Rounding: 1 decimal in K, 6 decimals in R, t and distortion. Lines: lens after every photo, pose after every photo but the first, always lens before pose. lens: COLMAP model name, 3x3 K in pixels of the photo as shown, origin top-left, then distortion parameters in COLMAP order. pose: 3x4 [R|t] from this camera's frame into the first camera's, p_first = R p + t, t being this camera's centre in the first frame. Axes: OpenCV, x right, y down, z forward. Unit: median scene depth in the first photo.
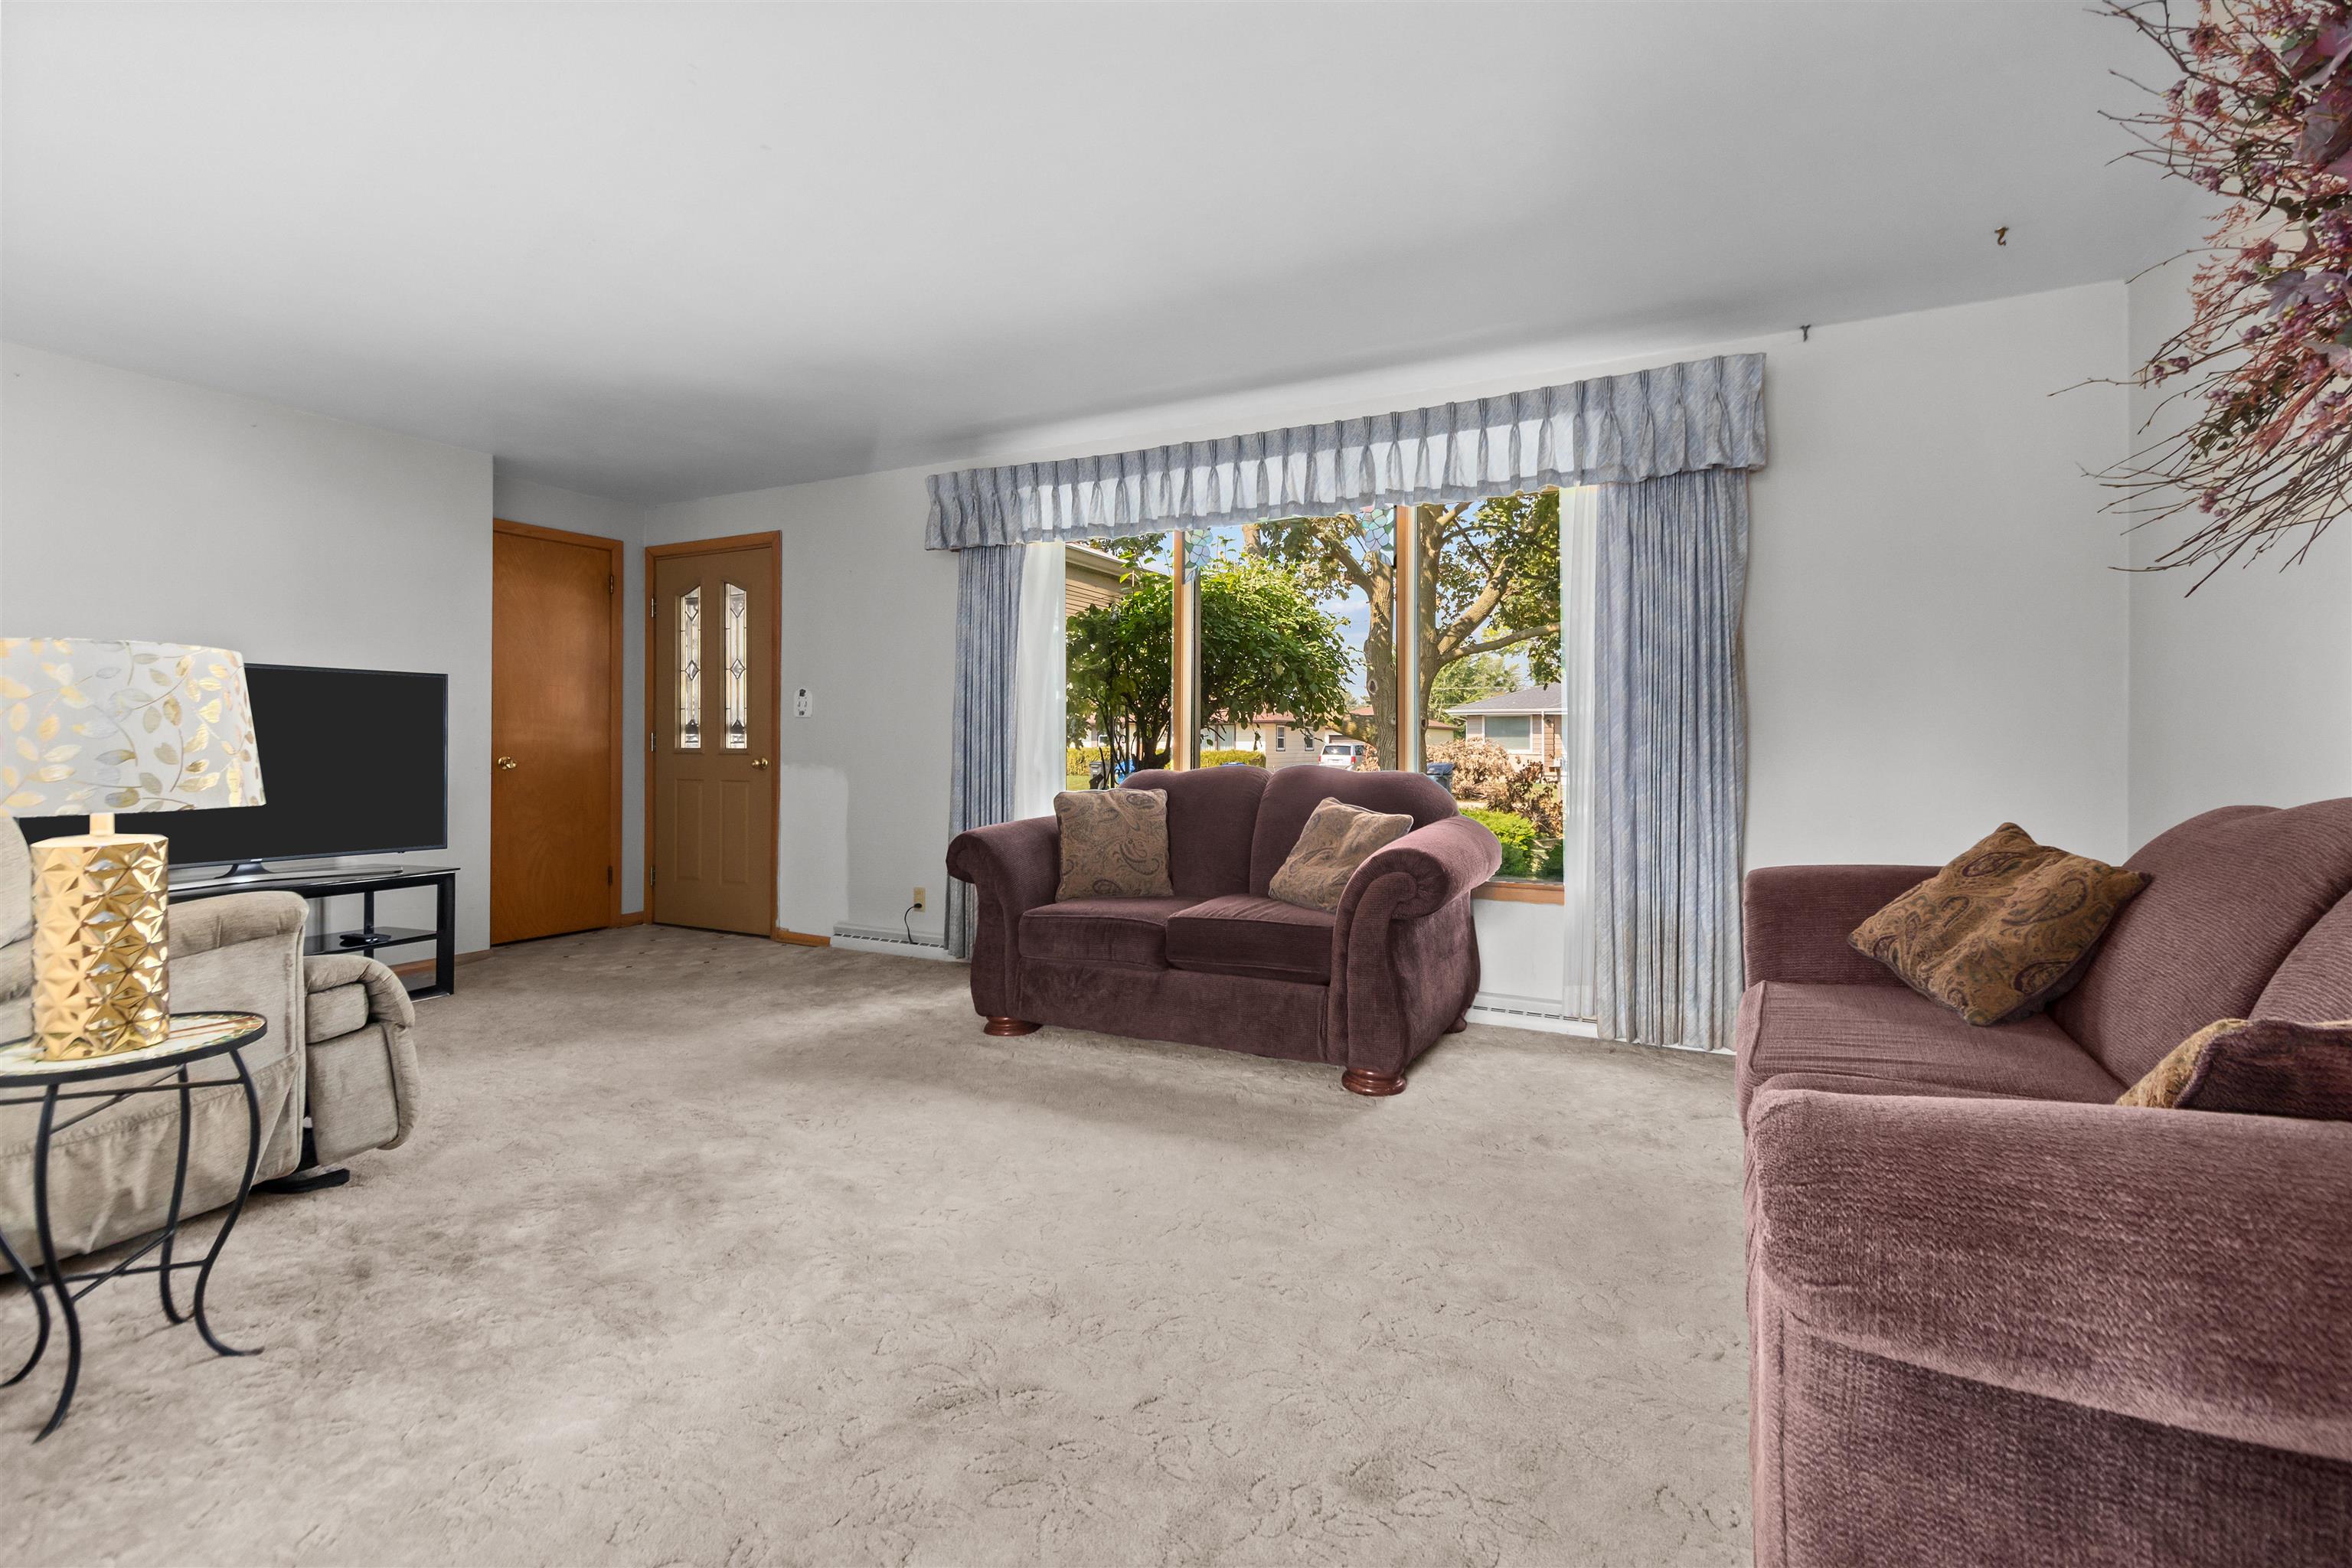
lens RADIAL K [[1087.4, 0, 1206.8], [0, 1087.4, 733.9], [0, 0, 1]] dist [0.007822, -0.003468]
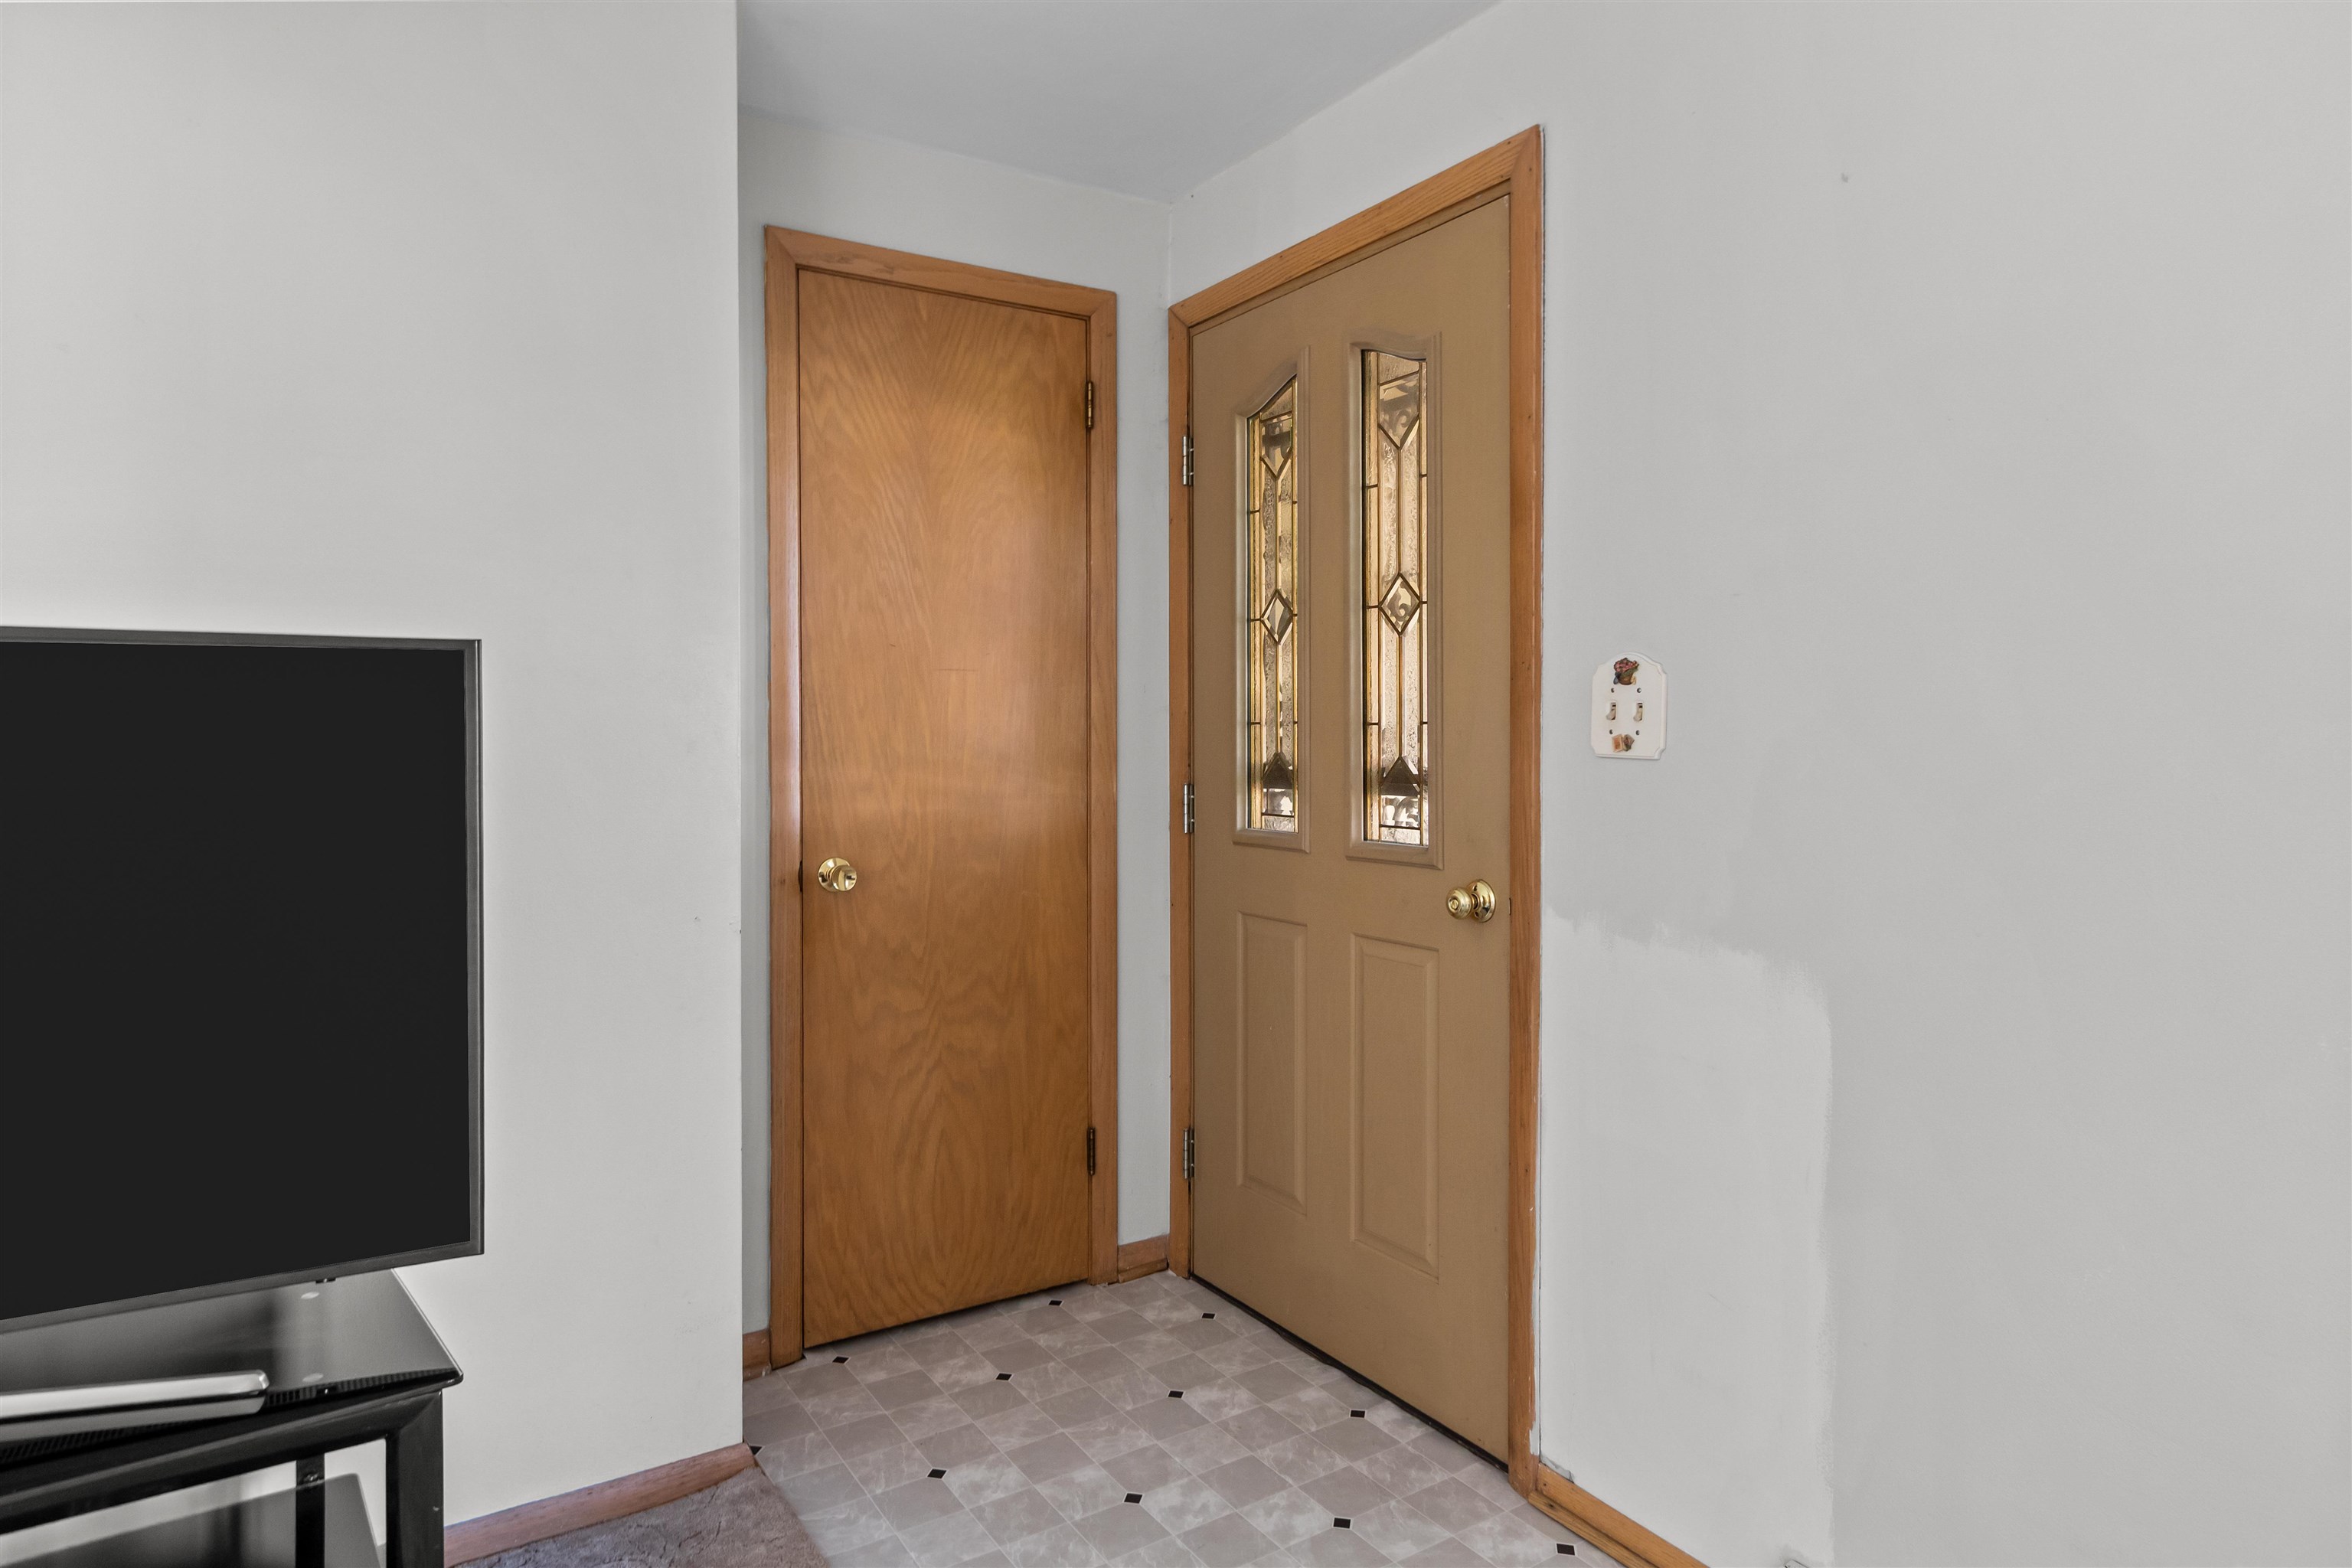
lens RADIAL K [[1345.8, 0, 1175.3], [0, 1345.8, 760.7], [0, 0, 1]] dist [0.001376, 0.000047]
pose [[0.865690, 0.009354, -0.500494, -0.280434], [0.005367, 0.999594, 0.027965, -0.023658], [0.500552, -0.026895, 0.865288, 0.600551]]
